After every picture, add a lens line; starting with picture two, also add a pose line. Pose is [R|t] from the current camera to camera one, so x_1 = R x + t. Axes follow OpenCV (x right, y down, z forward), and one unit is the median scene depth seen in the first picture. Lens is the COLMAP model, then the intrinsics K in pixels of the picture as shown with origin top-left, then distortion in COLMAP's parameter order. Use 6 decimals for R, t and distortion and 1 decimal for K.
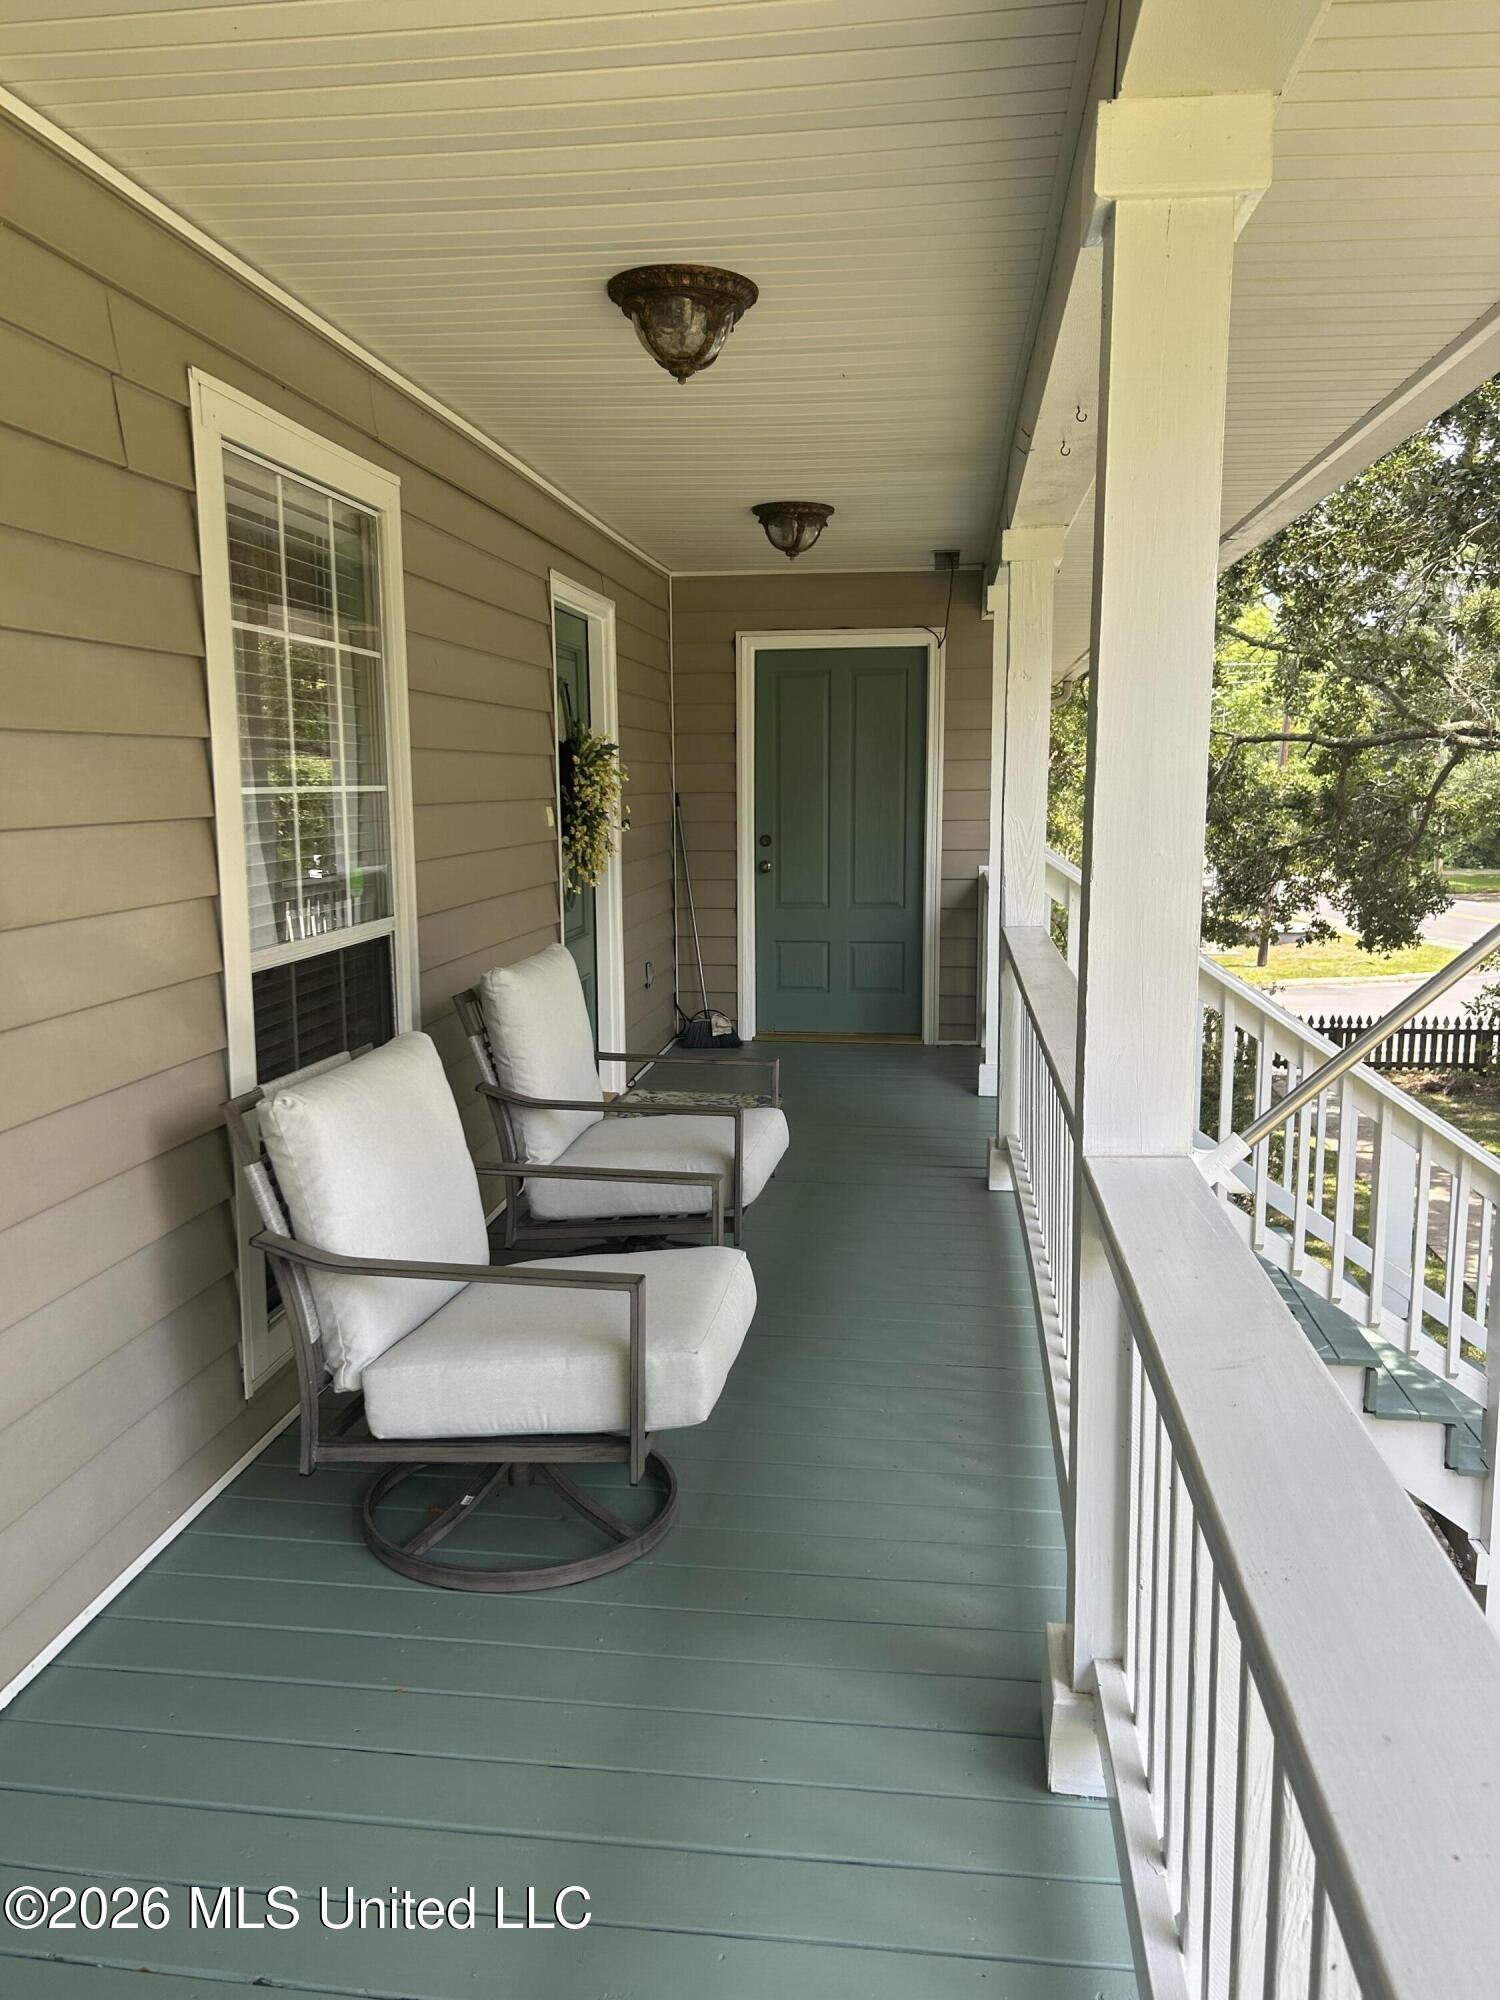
lens RADIAL K [[1507.8, 0, 749.9], [0, 1507.8, 1001.8], [0, 0, 1]] dist [0.048637, -0.036283]
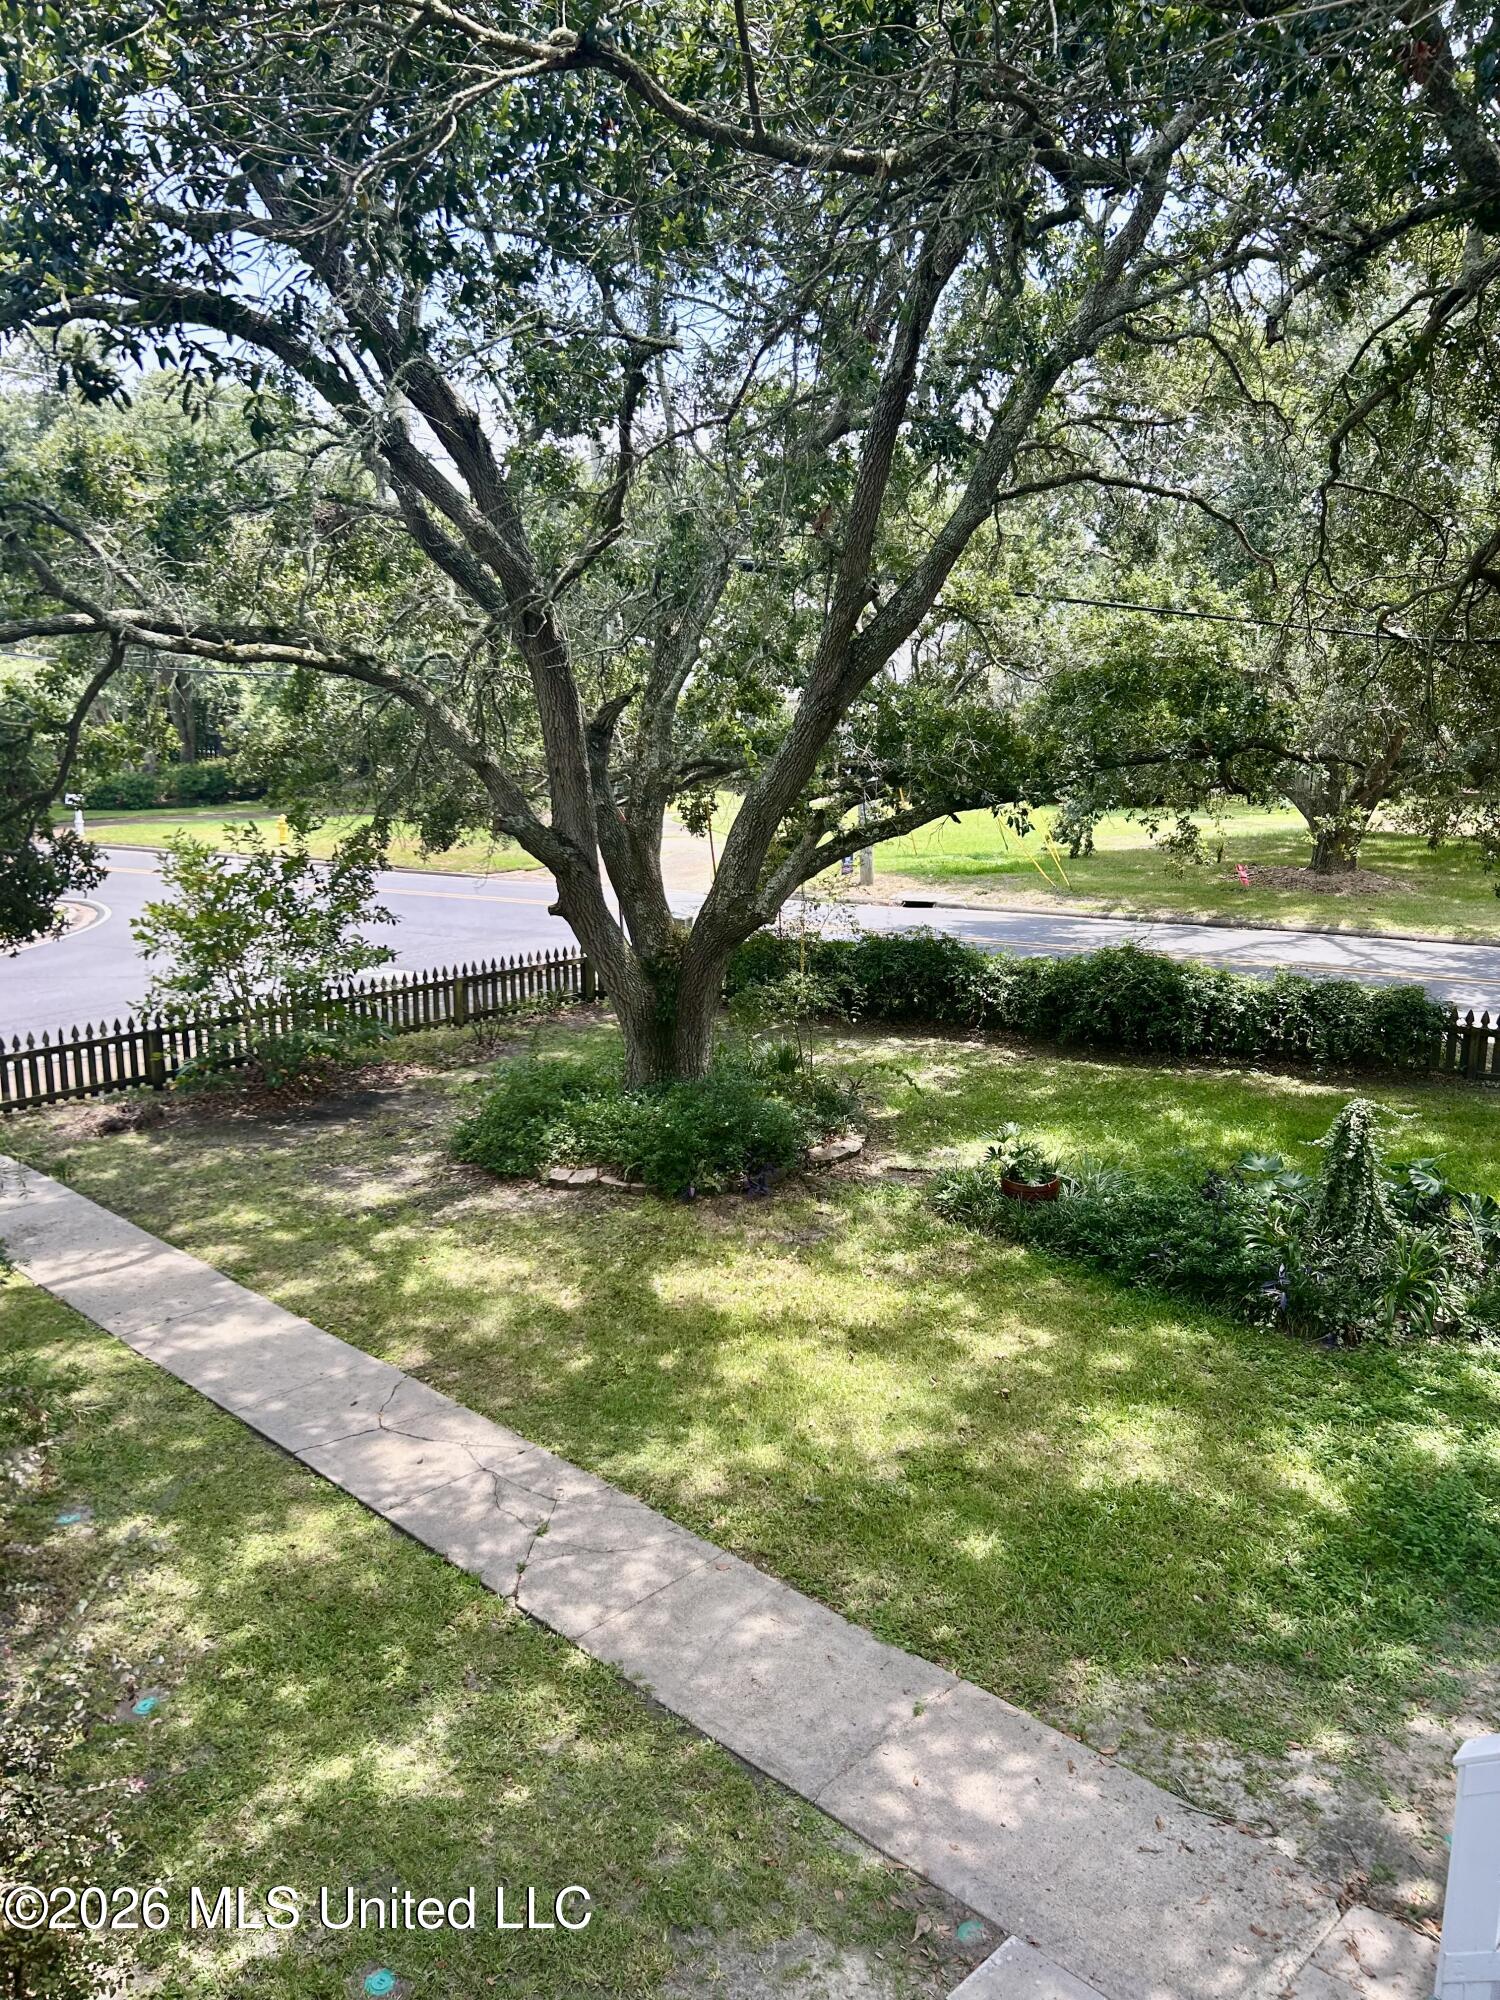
lens RADIAL K [[1507.8, 0, 751.0], [0, 1507.8, 1001.3], [0, 0, 1]] dist [0.048637, -0.036283]
pose [[0.594172, -0.153398, 0.789575, 0.060369], [0.116697, 0.987700, 0.104072, -0.040327], [-0.795828, 0.030304, 0.604764, 0.295960]]
